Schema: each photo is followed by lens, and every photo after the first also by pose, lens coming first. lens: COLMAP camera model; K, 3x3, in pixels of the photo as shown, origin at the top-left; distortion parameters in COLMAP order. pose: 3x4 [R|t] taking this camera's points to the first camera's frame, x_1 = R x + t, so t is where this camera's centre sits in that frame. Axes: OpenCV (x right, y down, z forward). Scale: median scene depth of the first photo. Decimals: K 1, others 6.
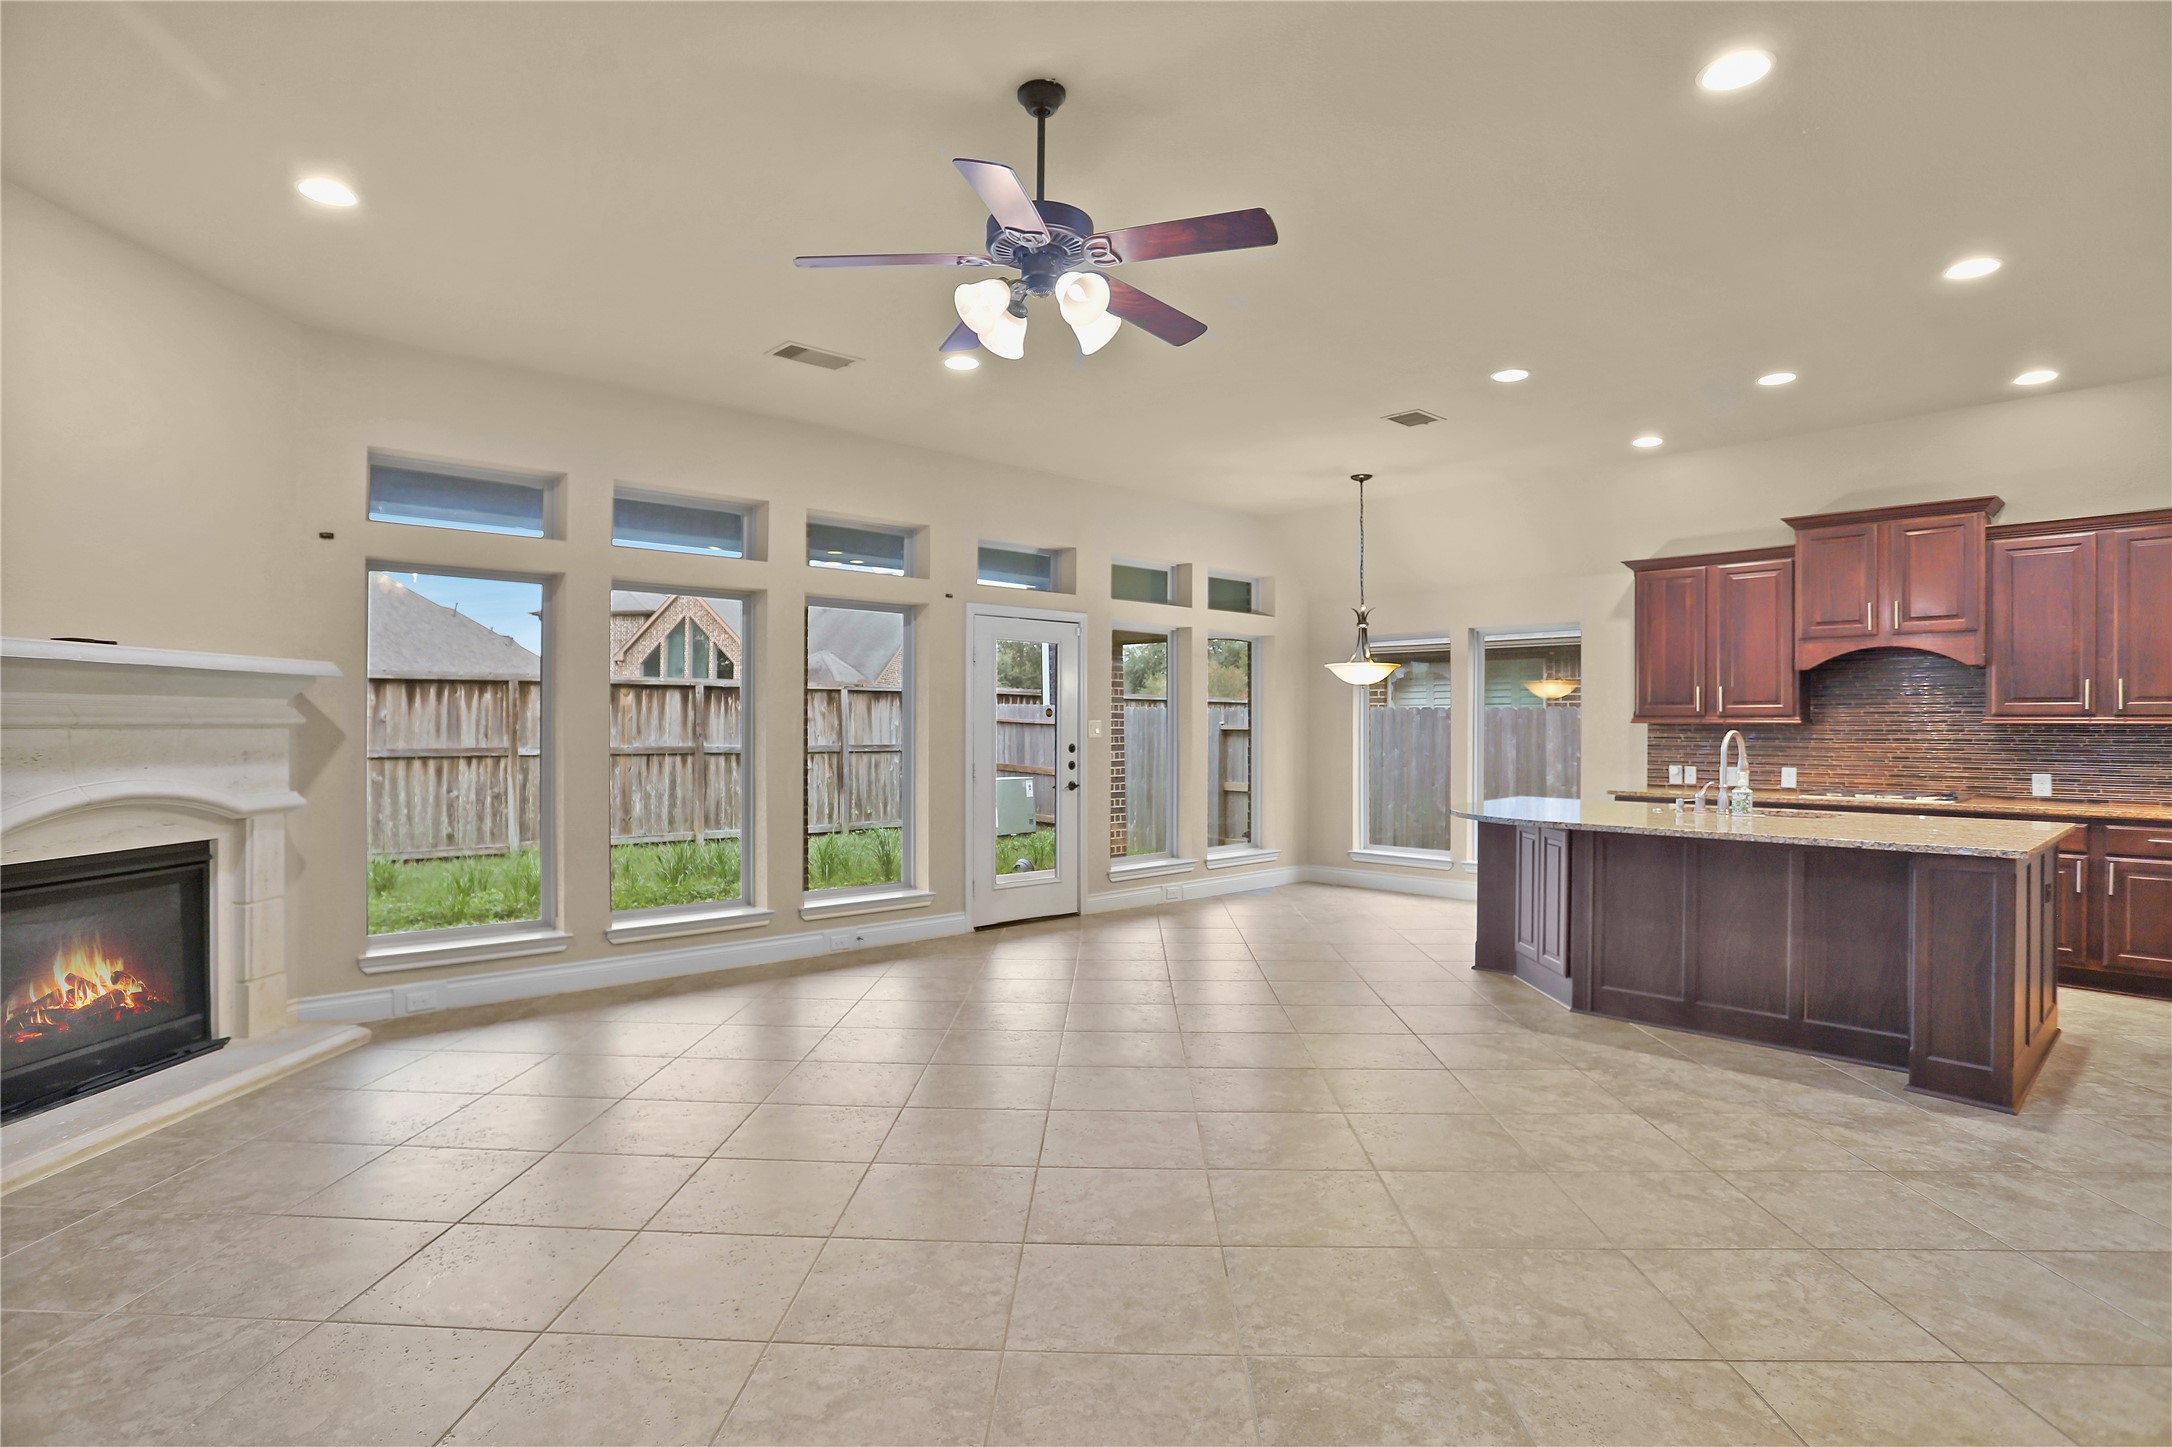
lens RADIAL K [[1131.0, 0, 1058.0], [0, 1131.0, 725.8], [0, 0, 1]] dist [-0.086247, 0.033080]
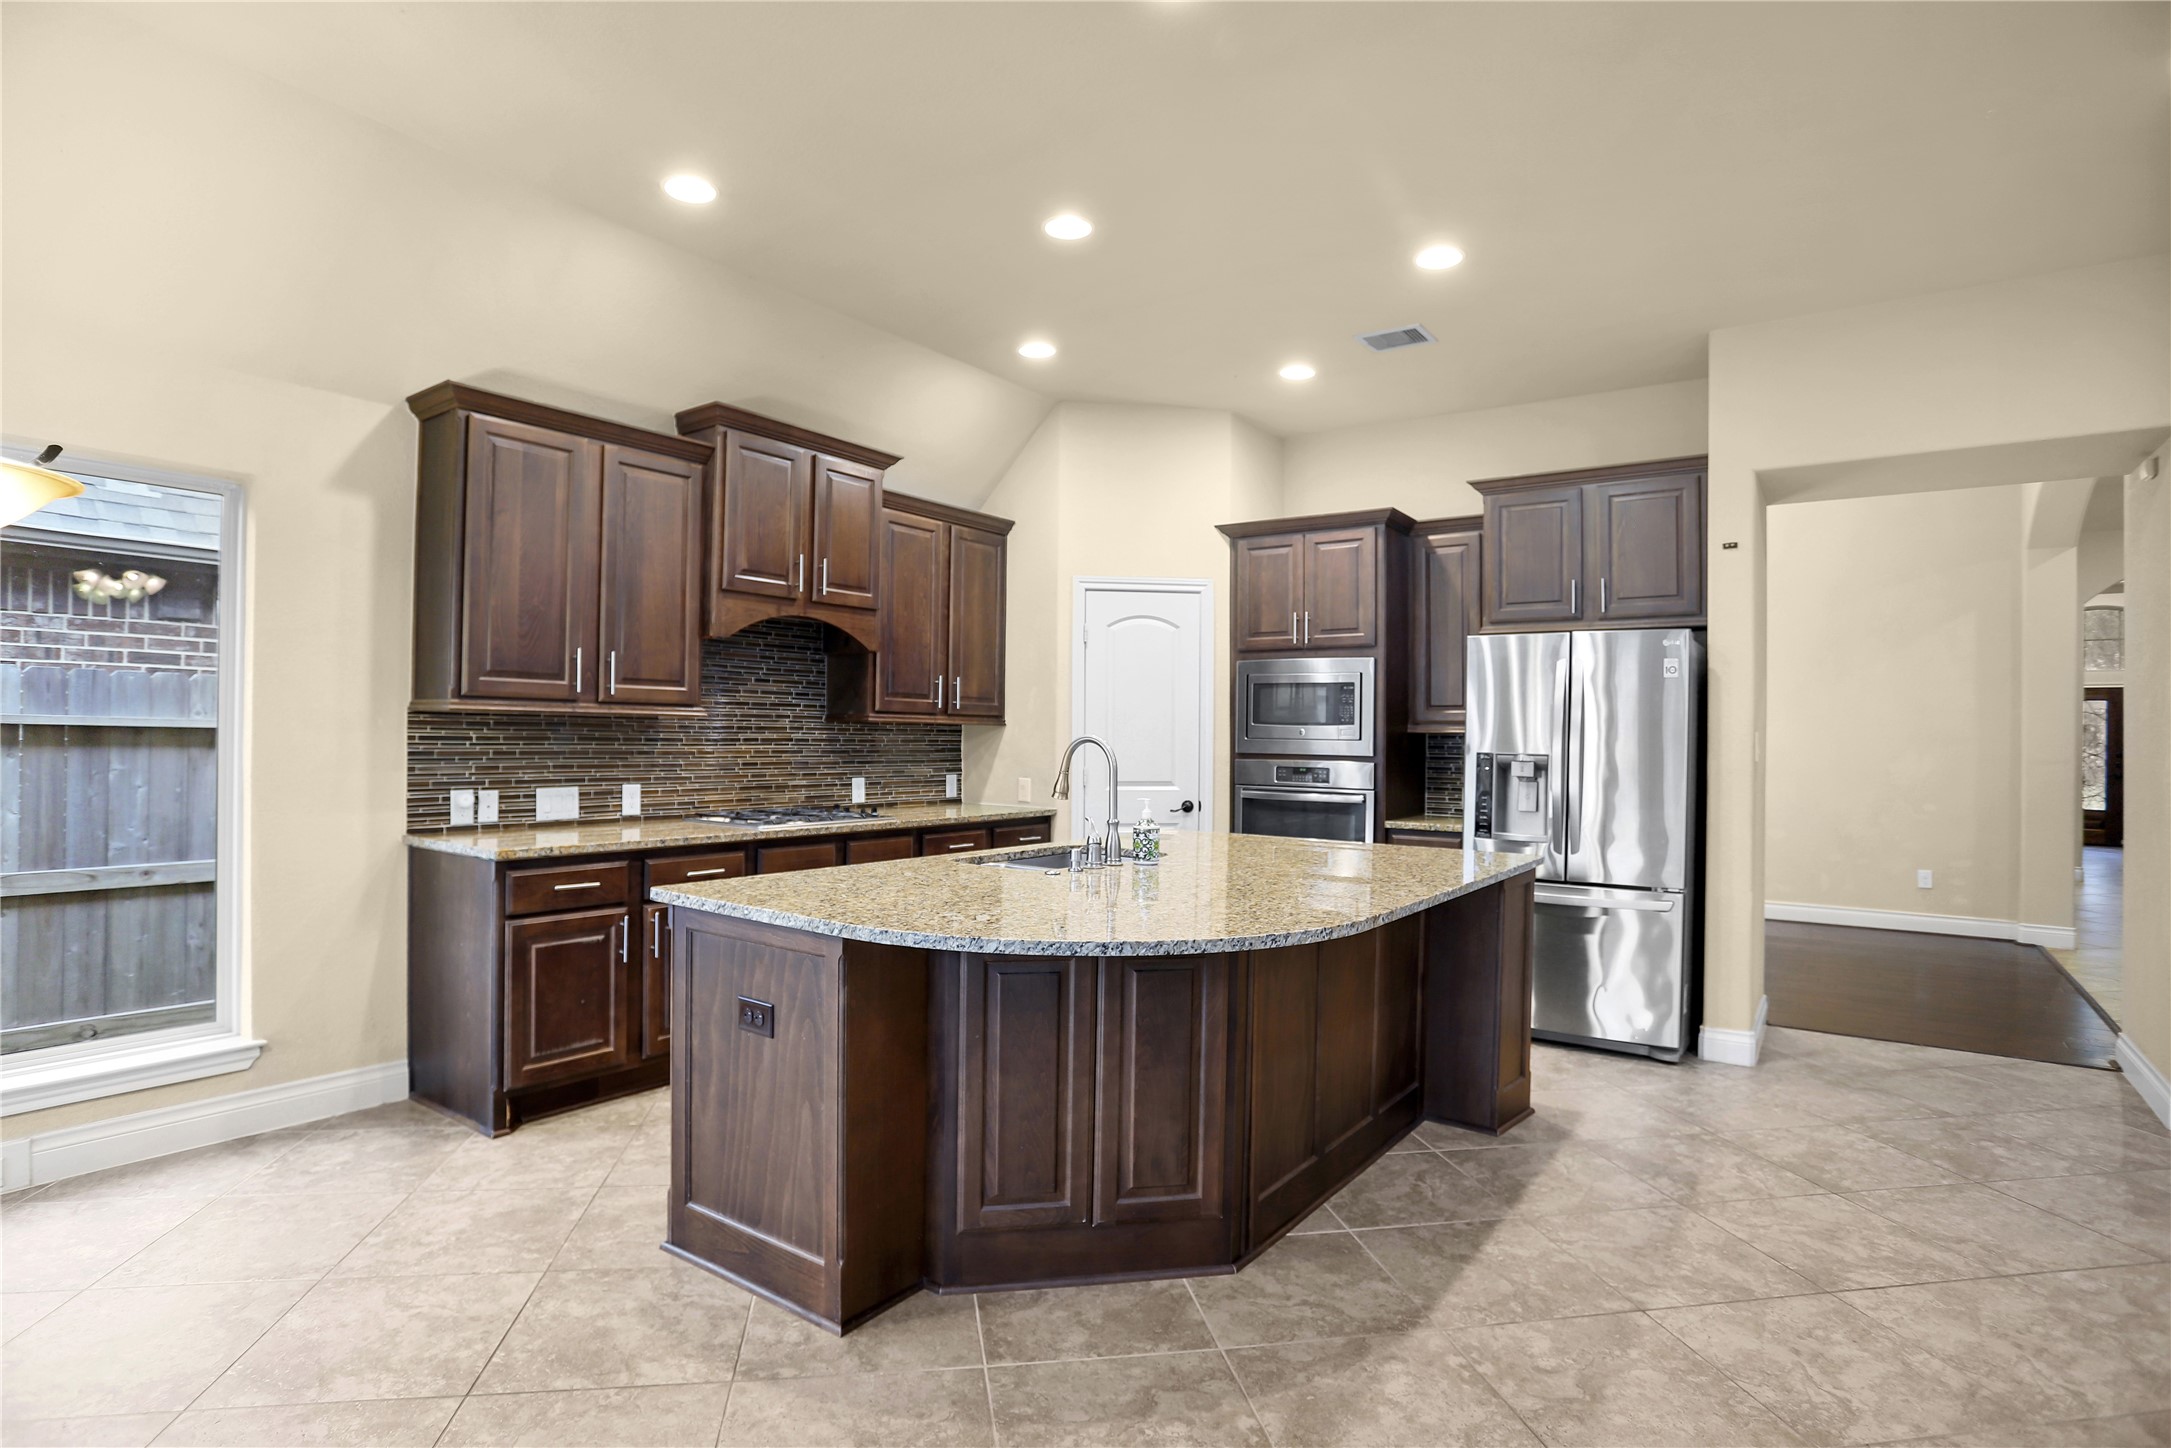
lens RADIAL K [[1116.6, 0, 1072.2], [0, 1116.6, 725.0], [0, 0, 1]] dist [-0.082820, 0.035384]
pose [[-0.209643, -0.000243, 0.977778, -0.020829], [-0.017070, 0.999848, -0.003412, 0.001231], [-0.977629, -0.017405, -0.209616, 0.906204]]
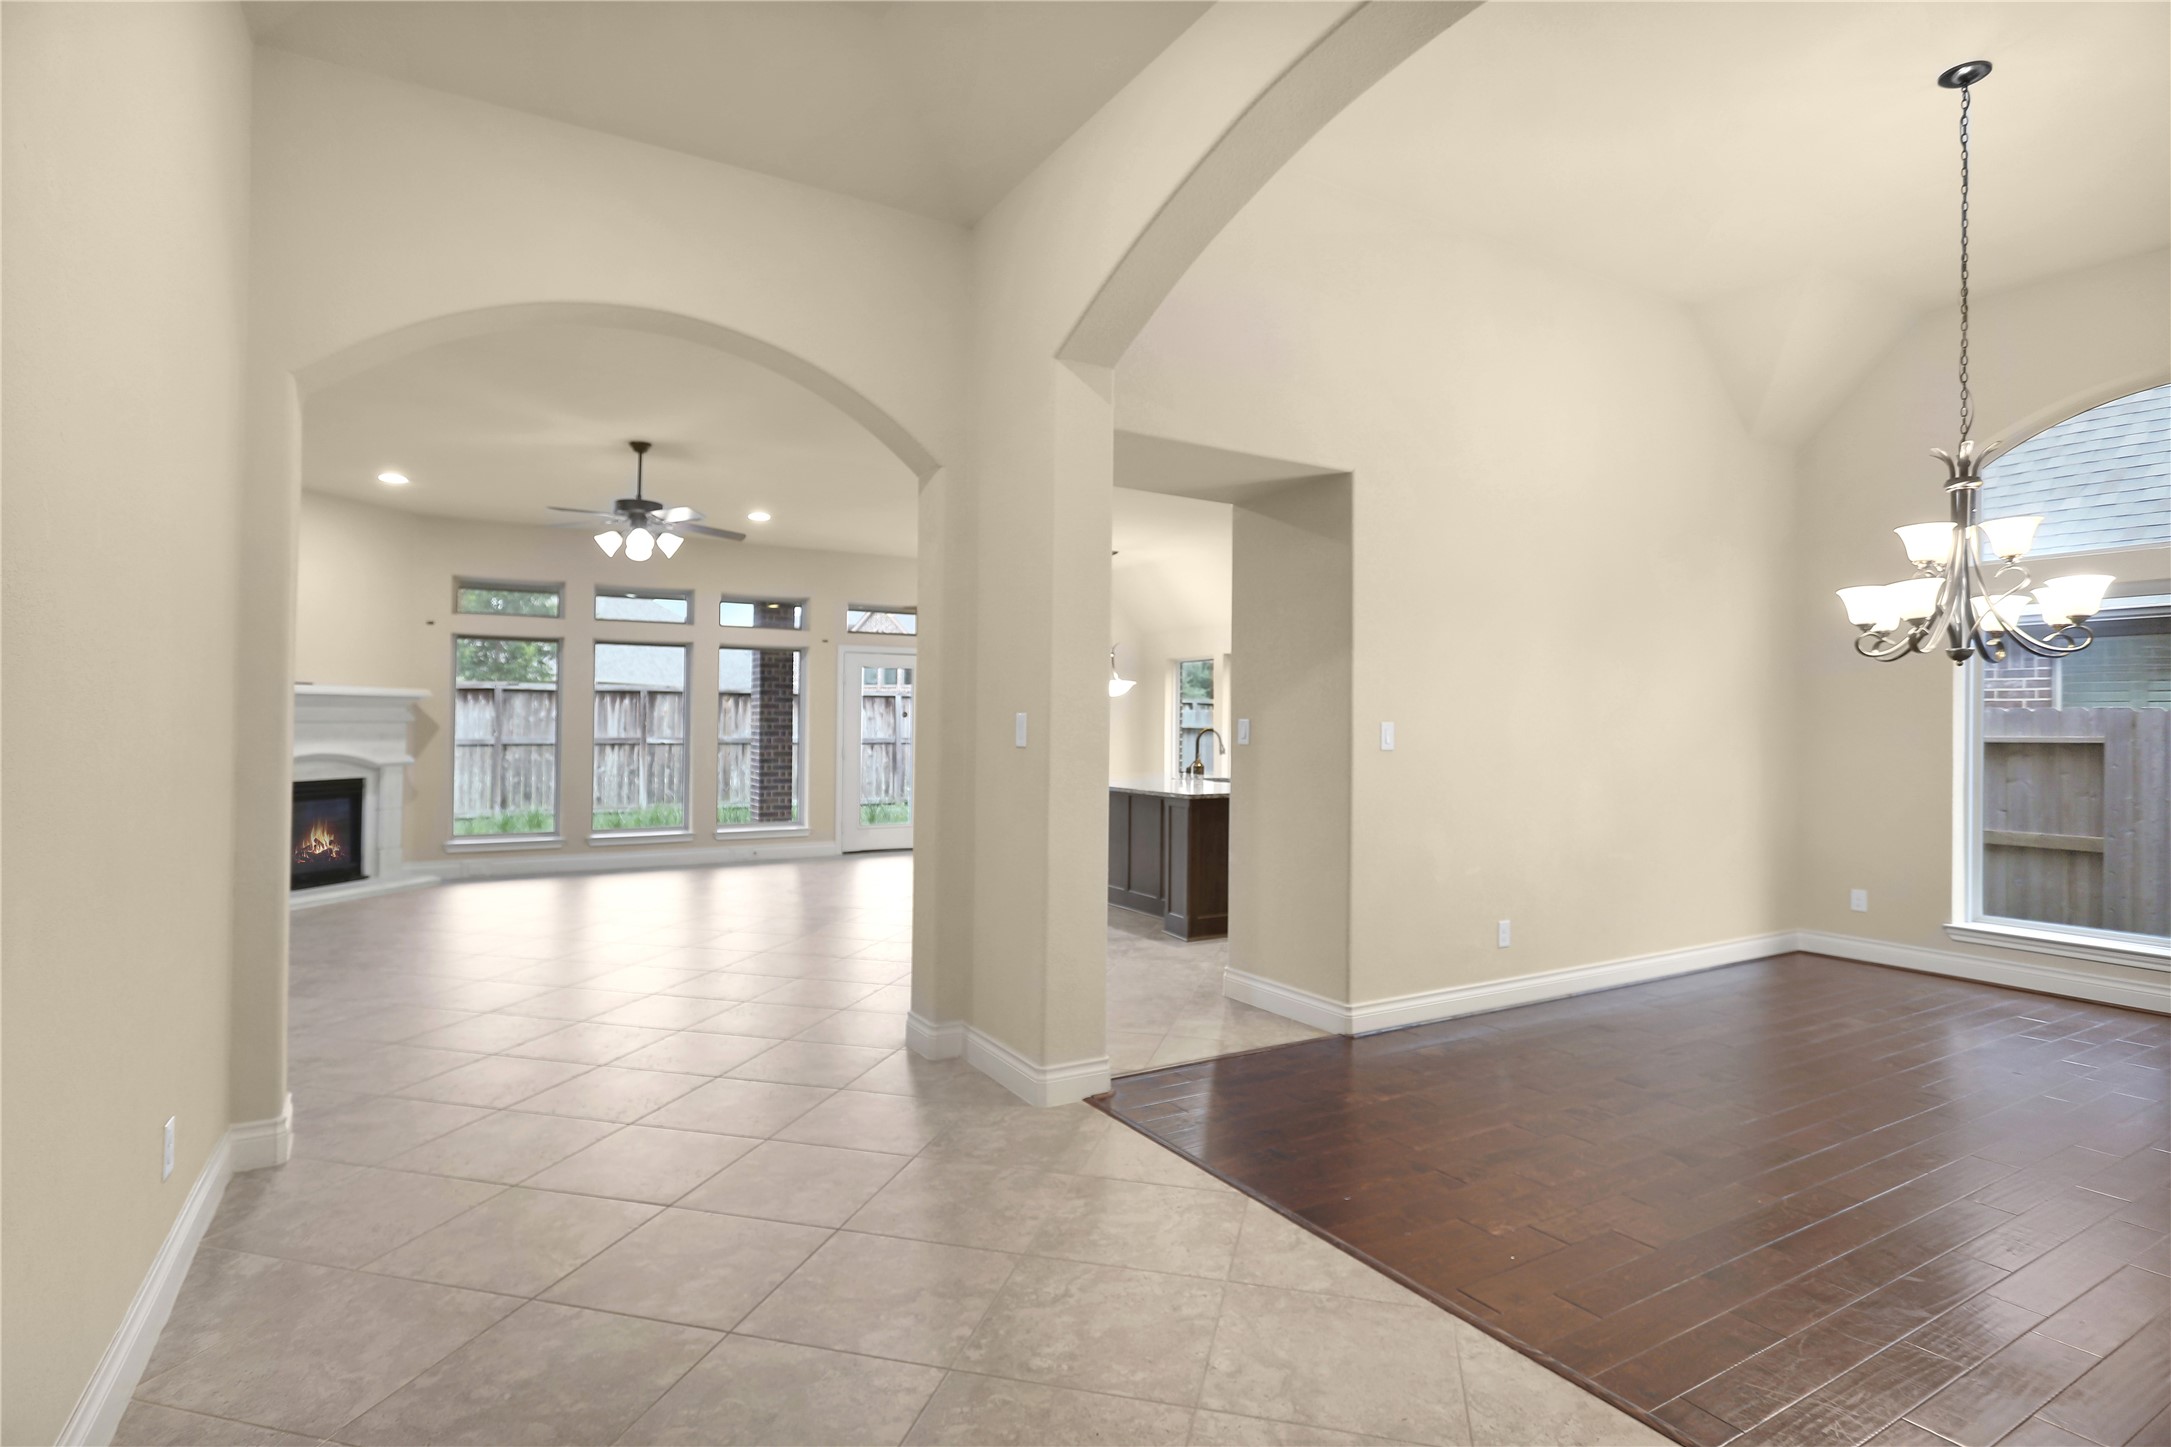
lens RADIAL K [[1082.6, 0, 1077.6], [0, 1082.6, 710.1], [0, 0, 1]] dist [-0.036241, 0.028588]
pose [[0.980595, 0.001434, -0.196039, 0.583523], [-0.004009, 0.999911, -0.012739, -0.000840], [0.196003, 0.013278, 0.980513, -0.445296]]
